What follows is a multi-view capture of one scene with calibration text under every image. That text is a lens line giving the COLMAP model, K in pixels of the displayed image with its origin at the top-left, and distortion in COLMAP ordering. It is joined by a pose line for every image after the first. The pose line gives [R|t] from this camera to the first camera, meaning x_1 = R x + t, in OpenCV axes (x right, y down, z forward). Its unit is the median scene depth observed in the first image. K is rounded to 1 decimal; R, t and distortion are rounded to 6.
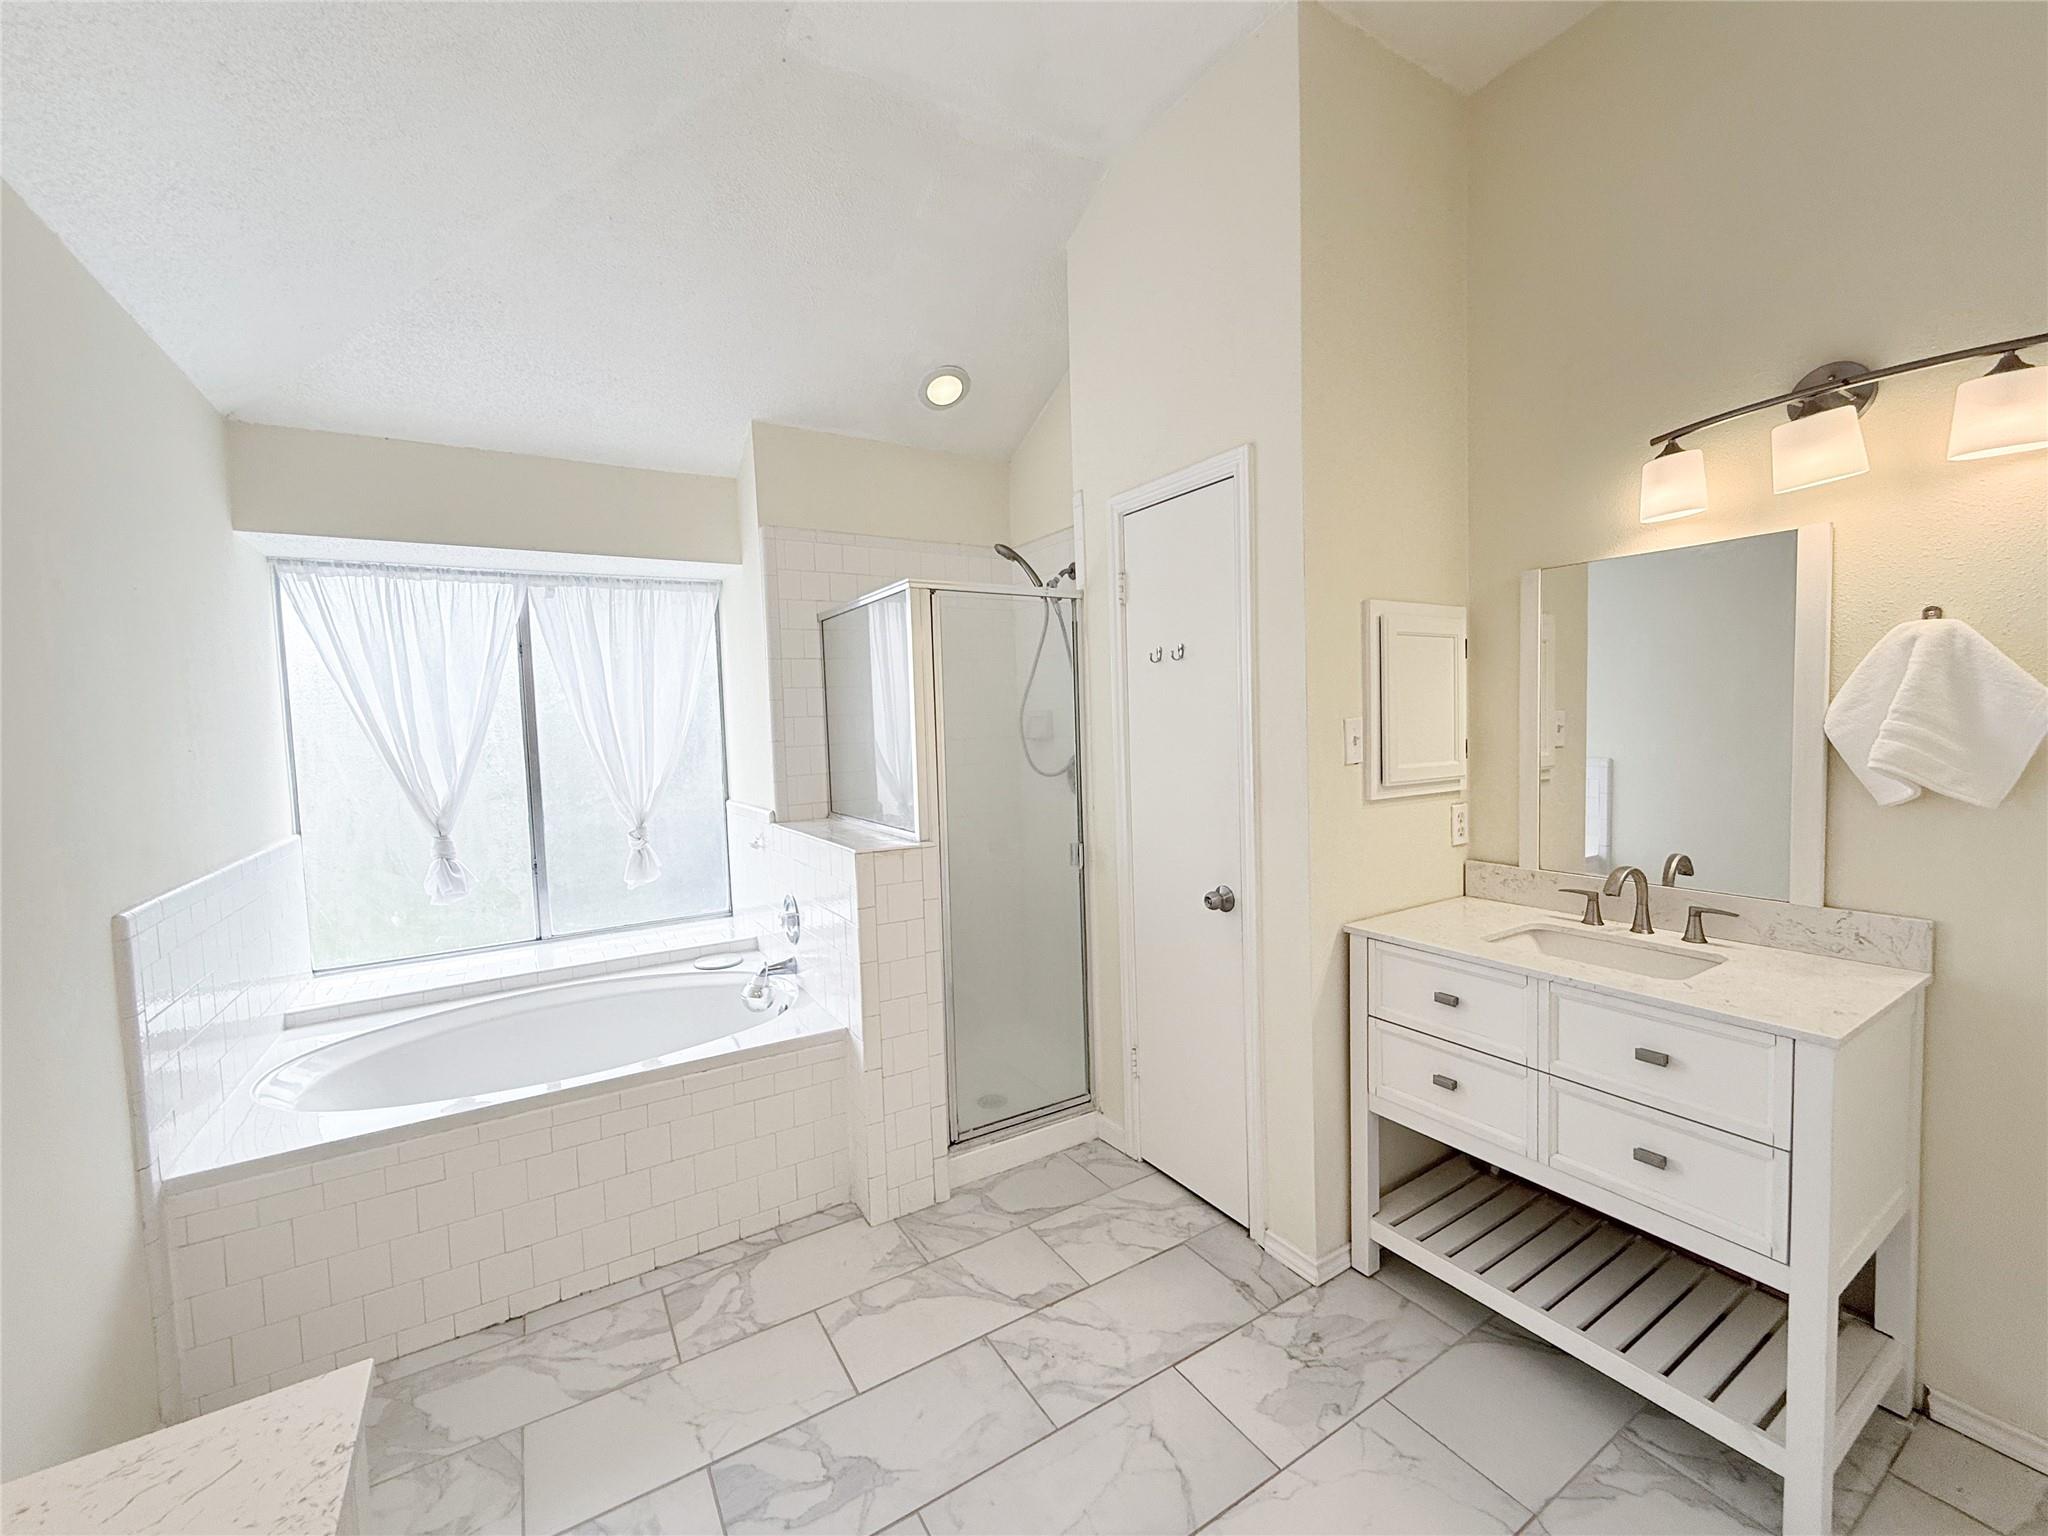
lens RADIAL K [[828.3, 0, 1027.1], [0, 828.3, 764.5], [0, 0, 1]] dist [0.000650, -0.000150]
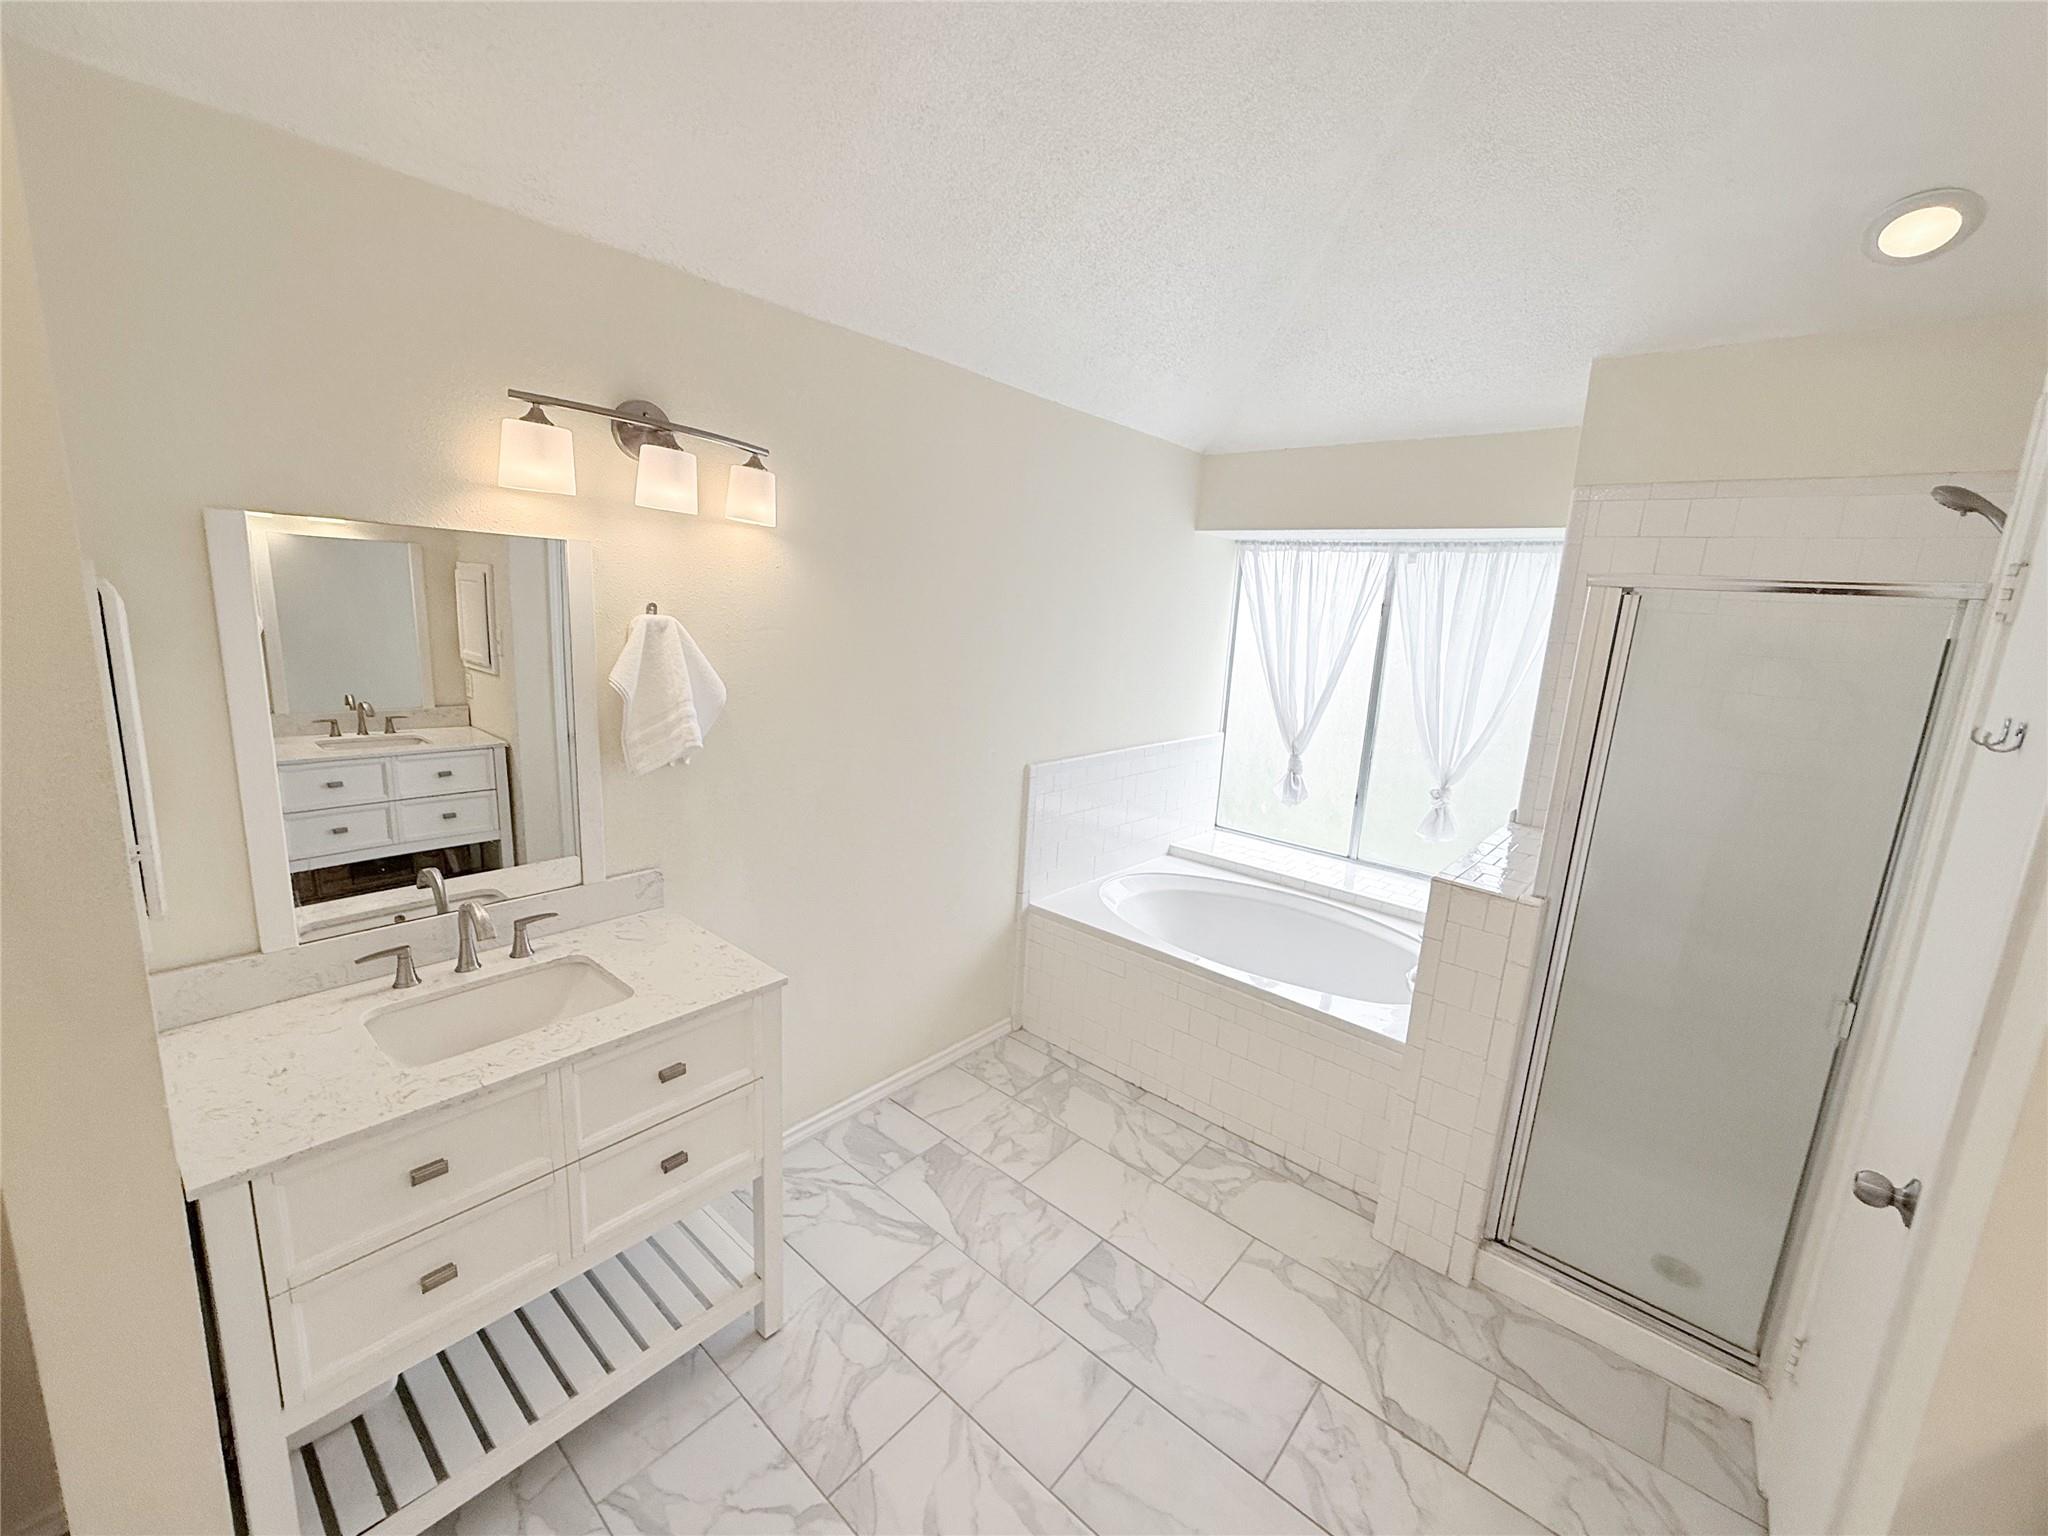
lens RADIAL K [[828.3, 0, 1027.1], [0, 828.3, 764.5], [0, 0, 1]] dist [0.000650, -0.000150]
pose [[0.305299, 0.232907, -0.923335, 0.498341], [-0.121940, 0.971207, 0.204663, -0.156155], [0.944417, 0.050108, 0.324909, 0.267881]]
